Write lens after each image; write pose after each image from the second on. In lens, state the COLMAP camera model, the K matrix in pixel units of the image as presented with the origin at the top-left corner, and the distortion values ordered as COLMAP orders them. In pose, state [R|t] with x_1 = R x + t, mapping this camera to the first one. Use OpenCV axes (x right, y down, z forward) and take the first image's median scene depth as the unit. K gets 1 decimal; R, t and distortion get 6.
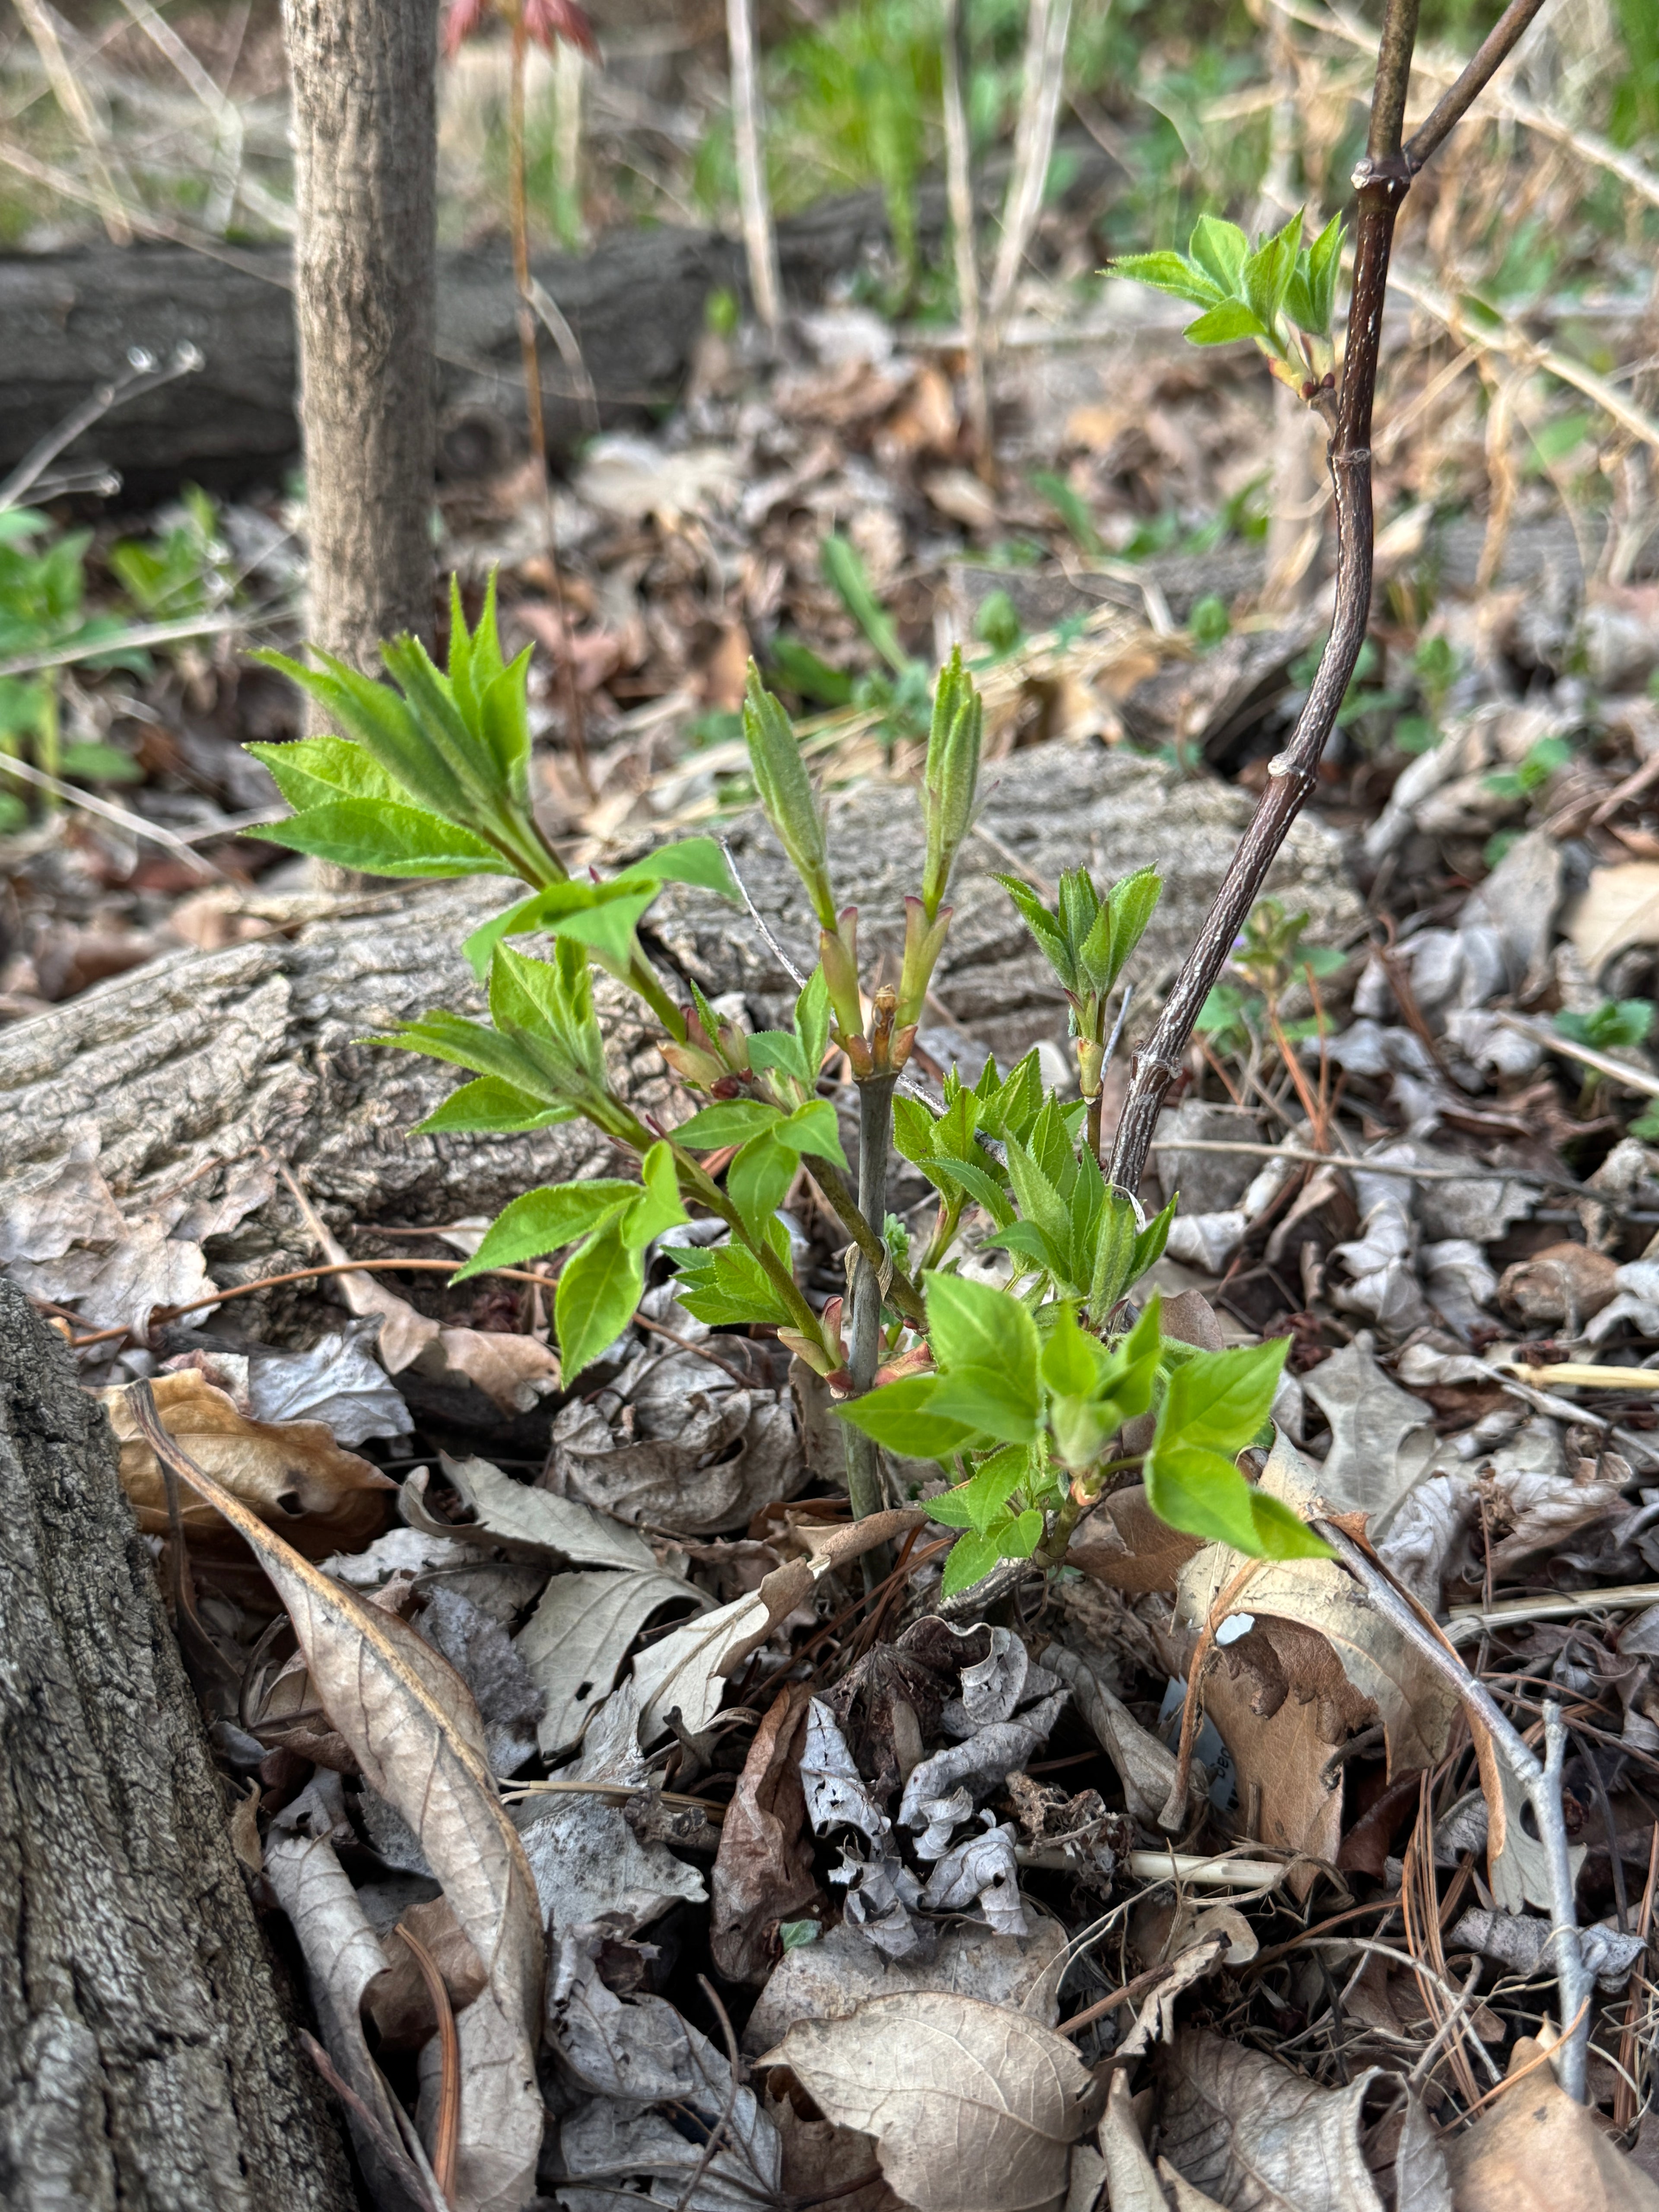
lens RADIAL K [[2289.7, 0, 815.4], [0, 2289.7, 1113.5], [0, 0, 1]] dist [0.224220, -0.690901]
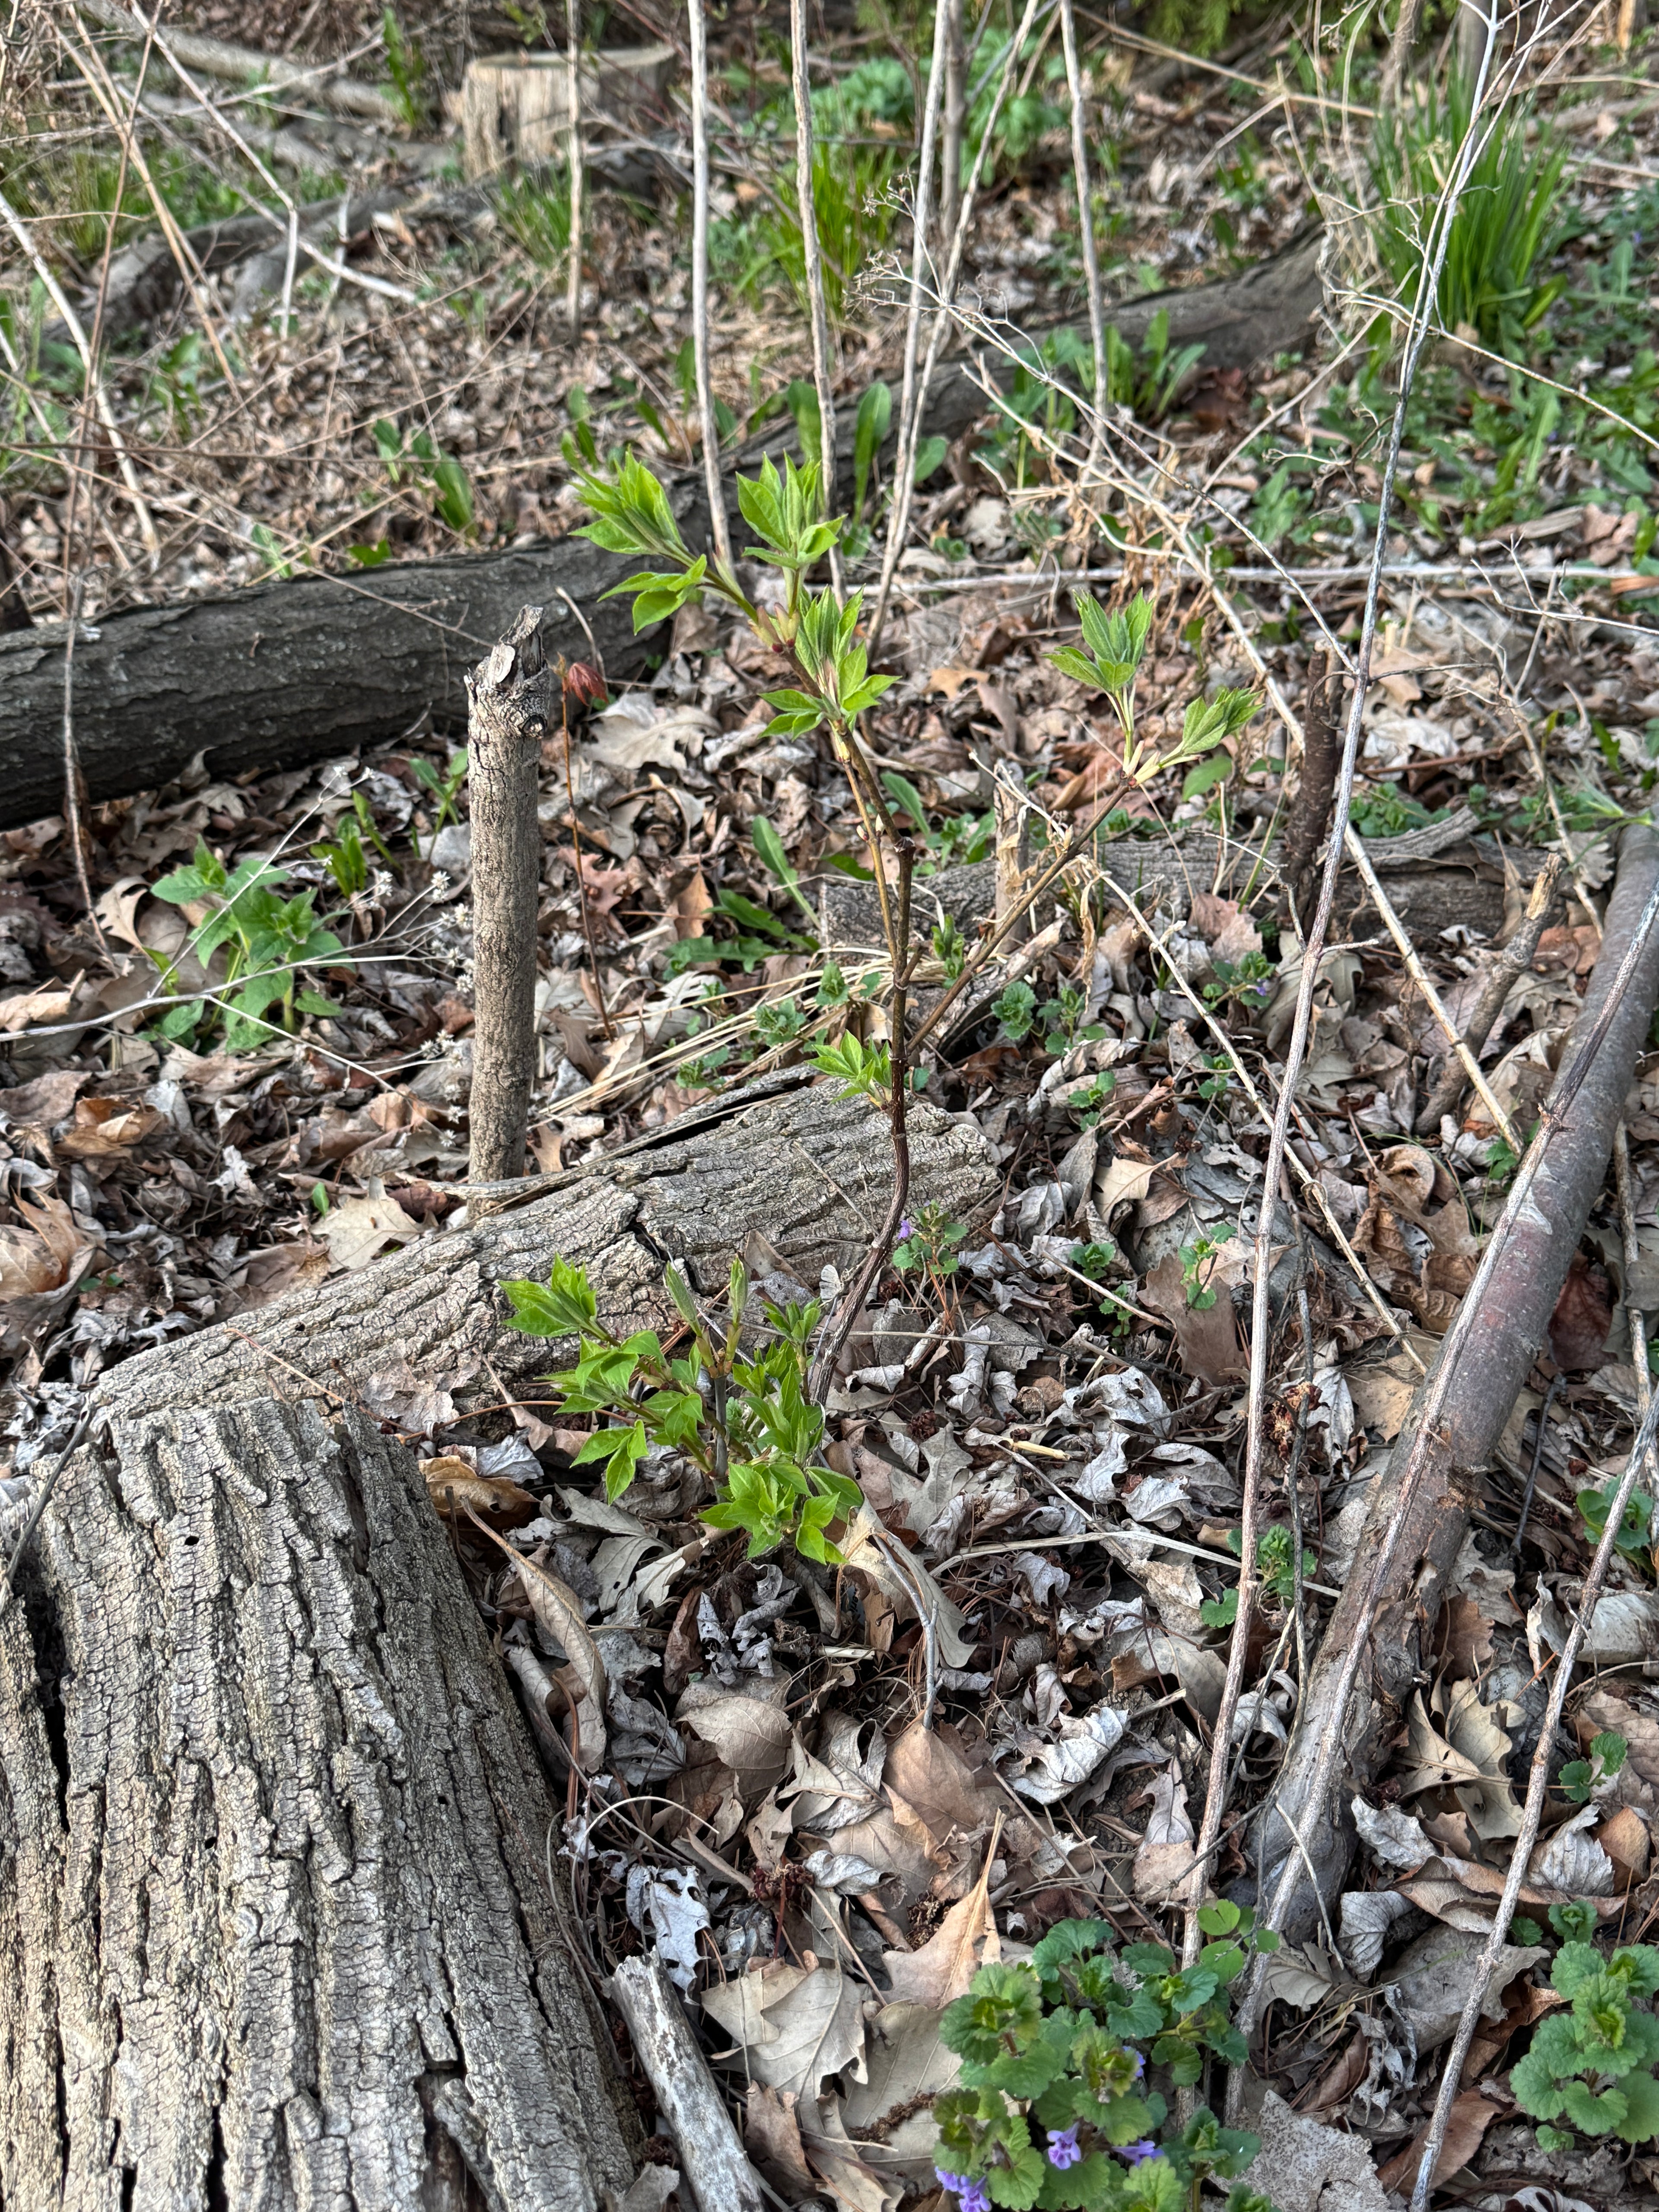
lens RADIAL K [[2289.7, 0, 815.4], [0, 2289.7, 1113.5], [0, 0, 1]] dist [0.224220, -0.690901]
pose [[0.999943, -0.007161, -0.007932, 0.134086], [0.007919, 0.994956, 0.100003, -0.488884], [0.007176, -0.100060, 0.994956, -1.387352]]
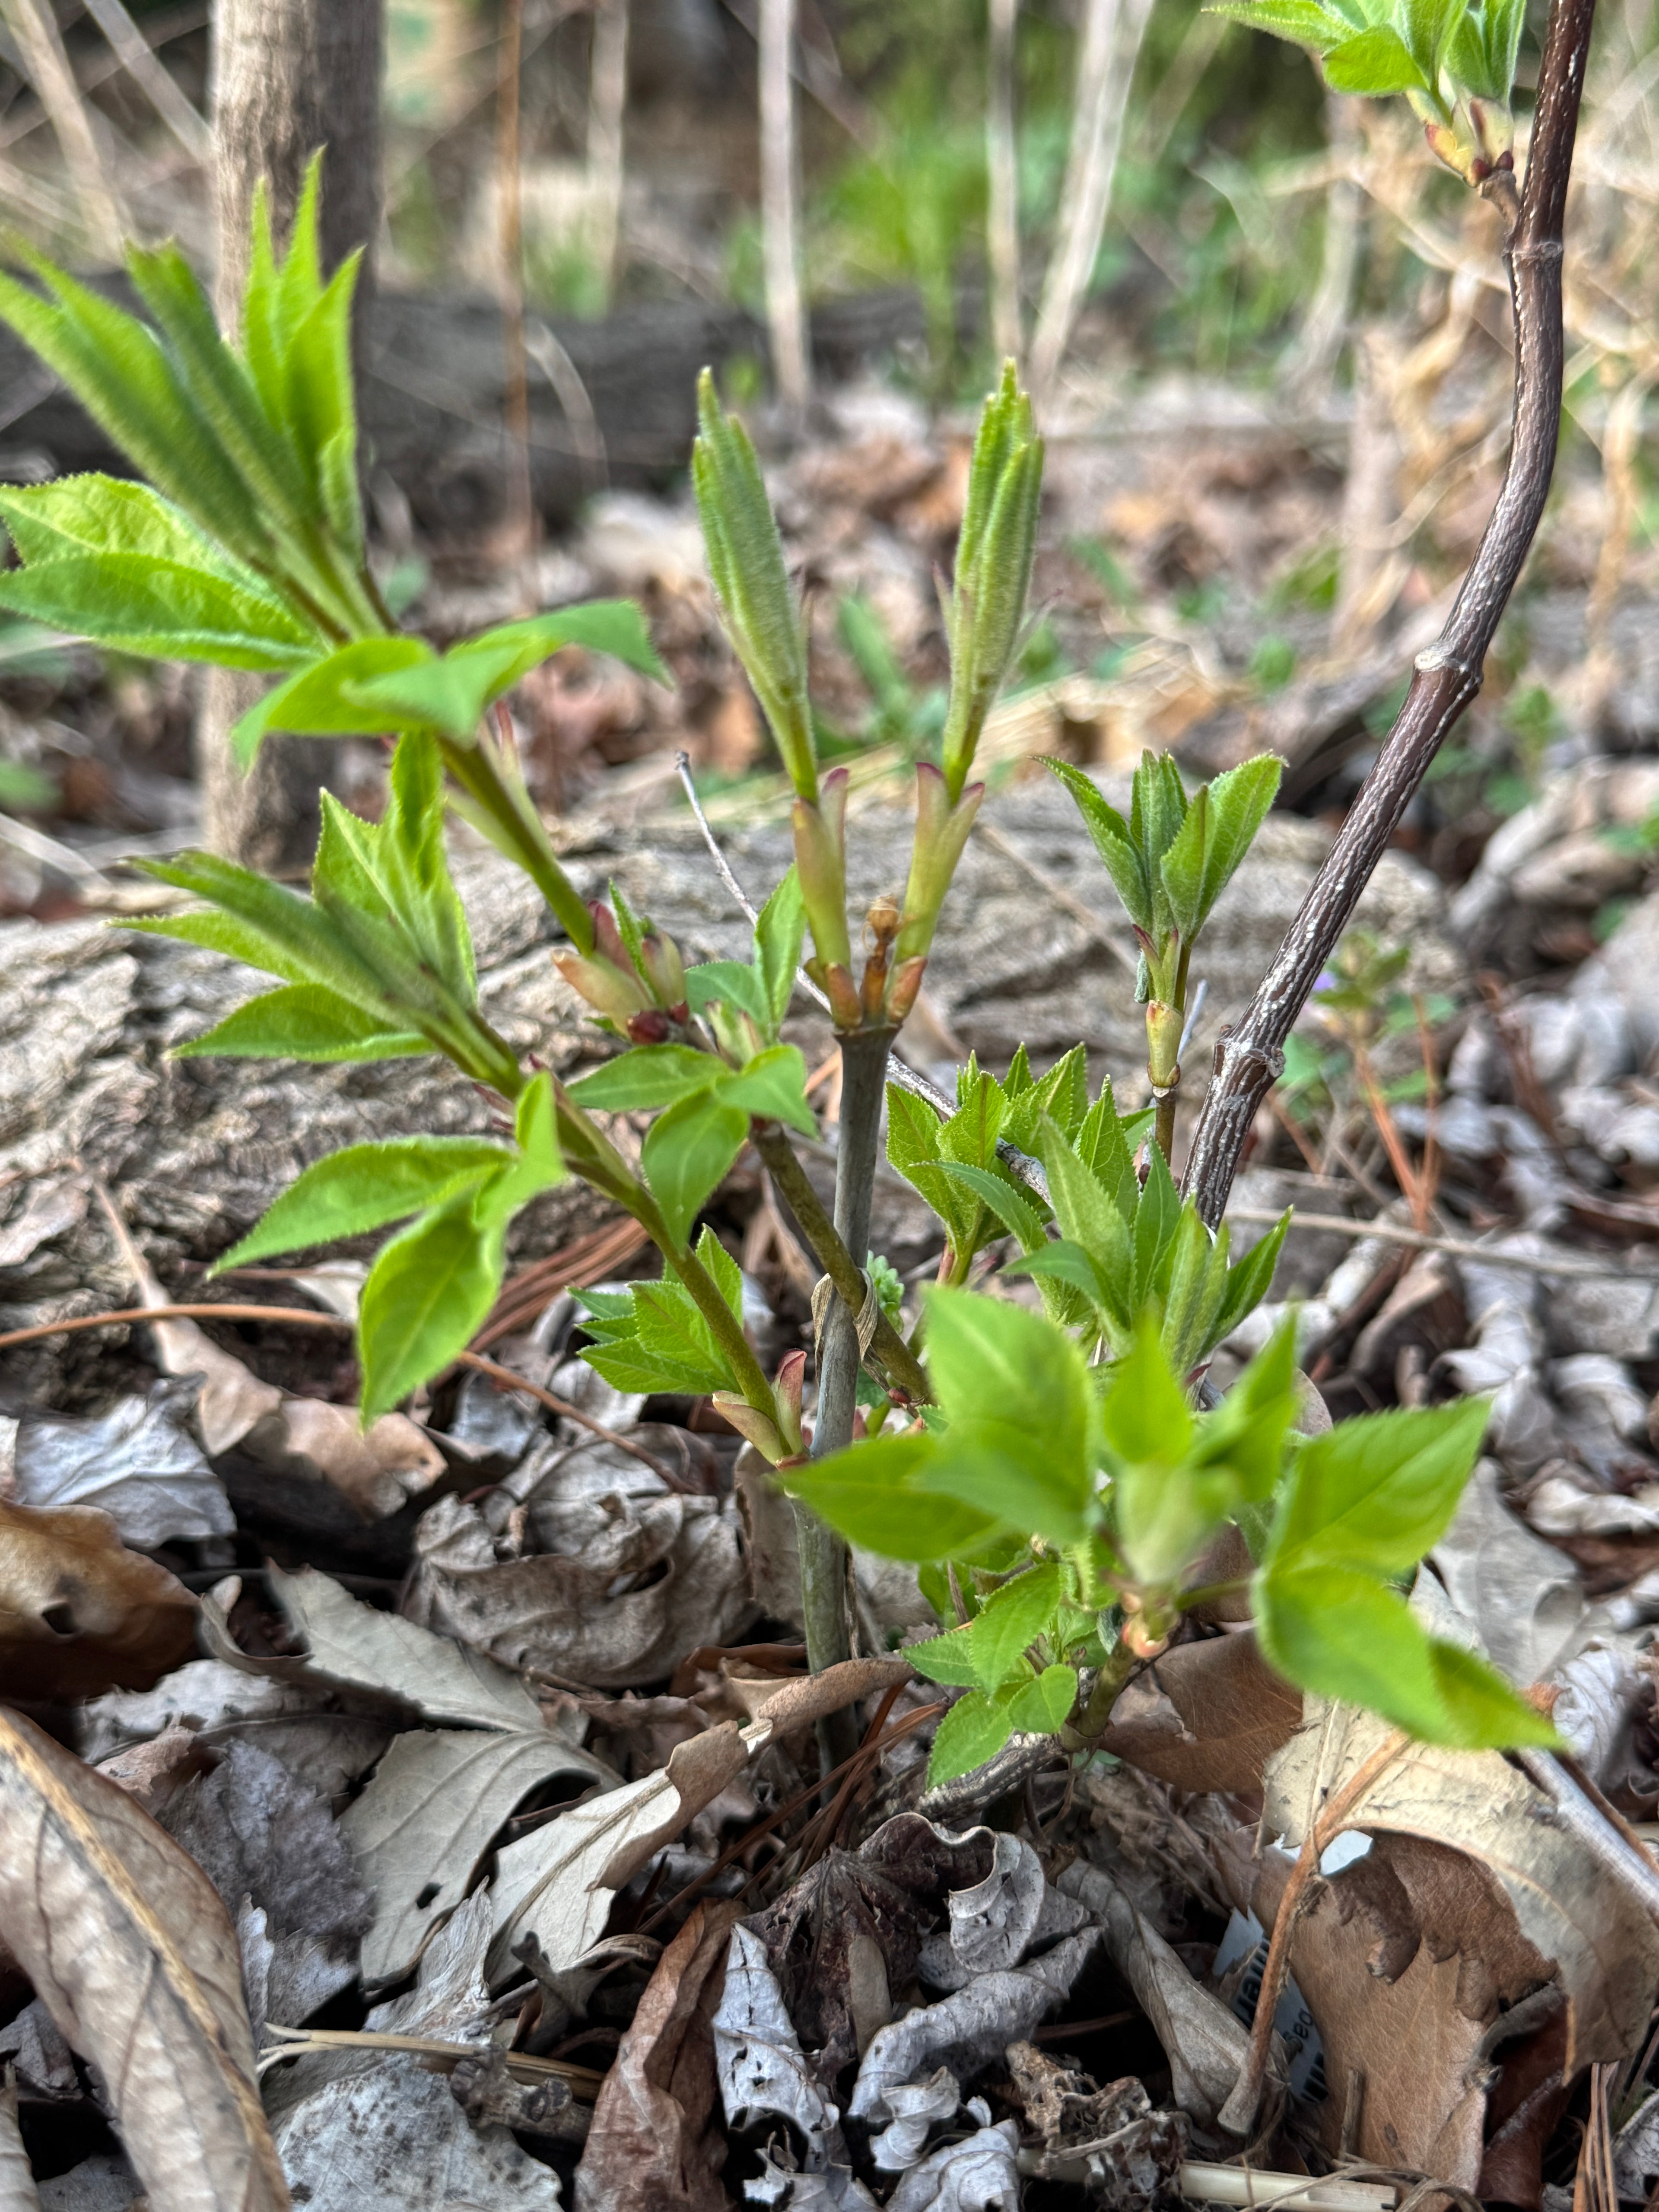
lens RADIAL K [[2309.9, 0, 829.5], [0, 2309.9, 1106.0], [0, 0, 1]] dist [0.230680, -0.748892]
pose [[0.998947, 0.045660, 0.004453, 0.010660], [-0.045202, 0.996200, -0.074441, 0.048867], [-0.007835, 0.074161, 0.997216, 0.233189]]
